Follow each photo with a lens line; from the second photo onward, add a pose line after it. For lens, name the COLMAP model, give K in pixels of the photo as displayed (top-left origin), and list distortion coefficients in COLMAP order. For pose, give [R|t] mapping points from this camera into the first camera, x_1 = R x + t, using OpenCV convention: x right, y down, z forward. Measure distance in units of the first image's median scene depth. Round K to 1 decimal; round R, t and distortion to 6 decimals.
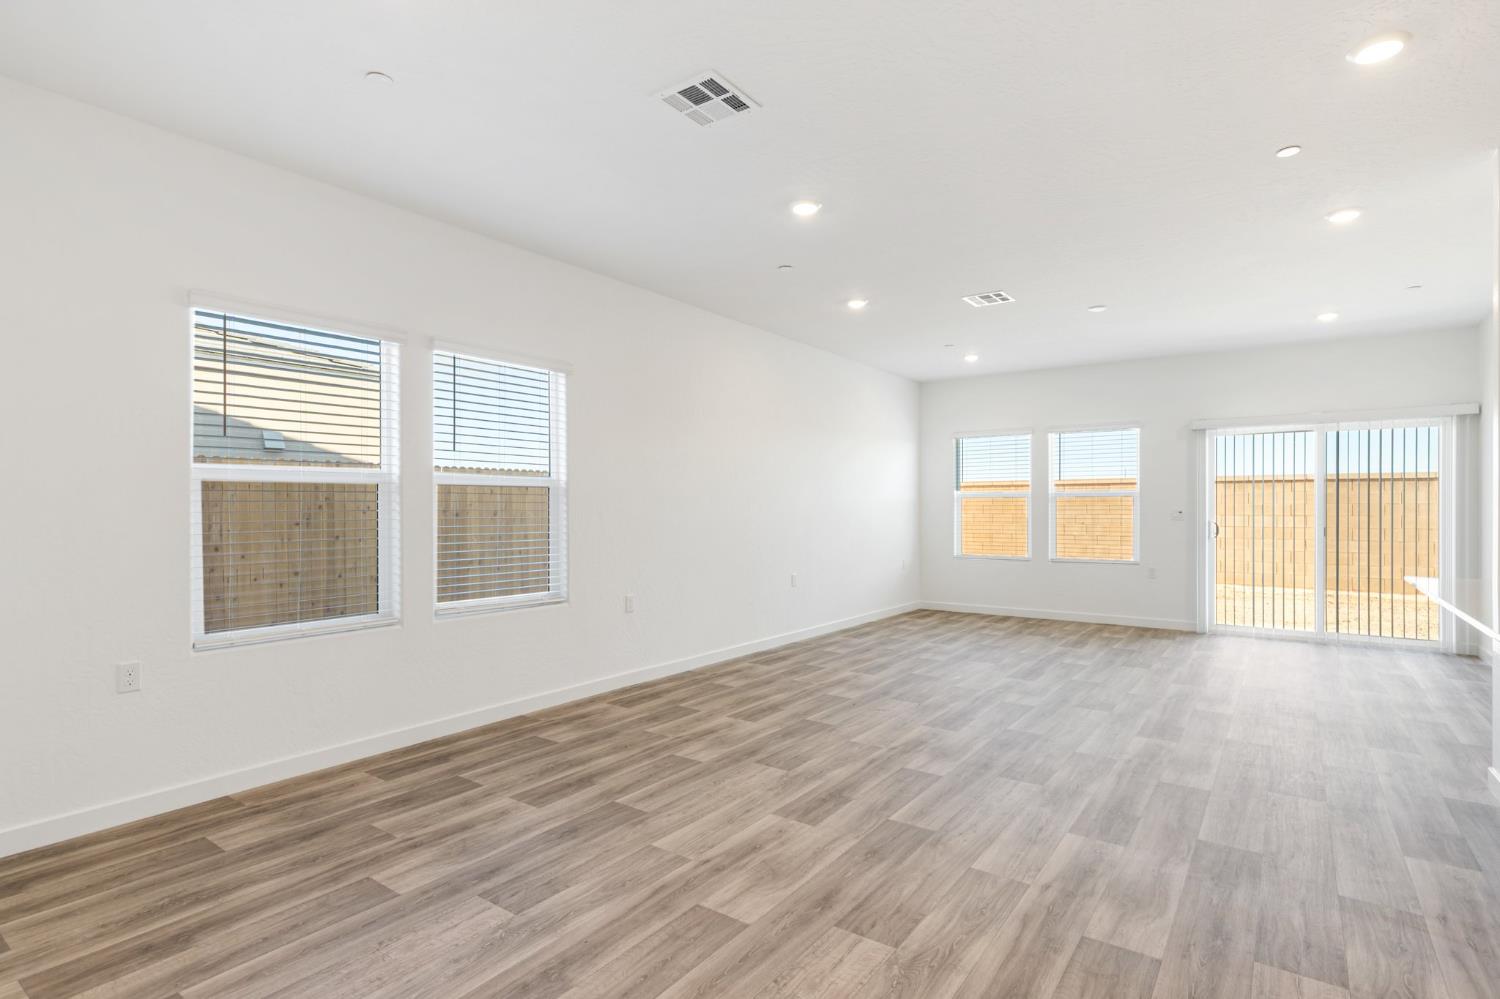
lens RADIAL K [[752.4, 0, 748.1], [0, 752.4, 512.2], [0, 0, 1]] dist [0.000300, -0.000091]
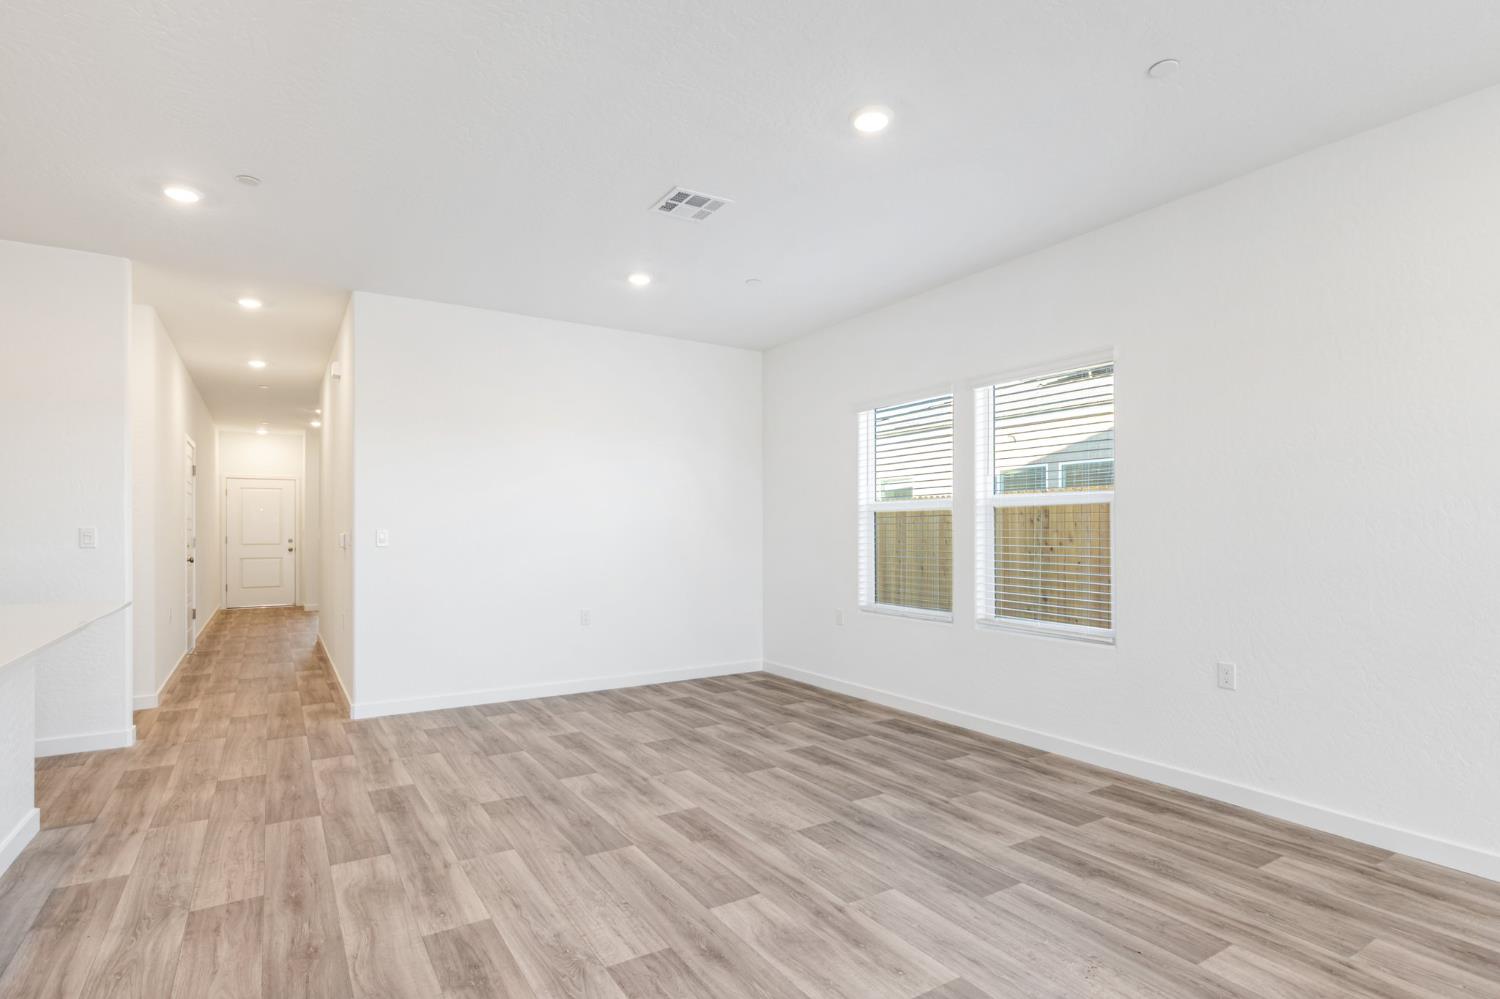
lens RADIAL K [[763.8, 0, 753.7], [0, 763.8, 500.1], [0, 0, 1]] dist [0.004015, -0.000572]
pose [[-0.369843, -0.034092, -0.928469, 0.855130], [-0.005820, 0.999392, -0.034378, -0.006034], [0.929076, -0.007311, -0.369816, 1.213693]]
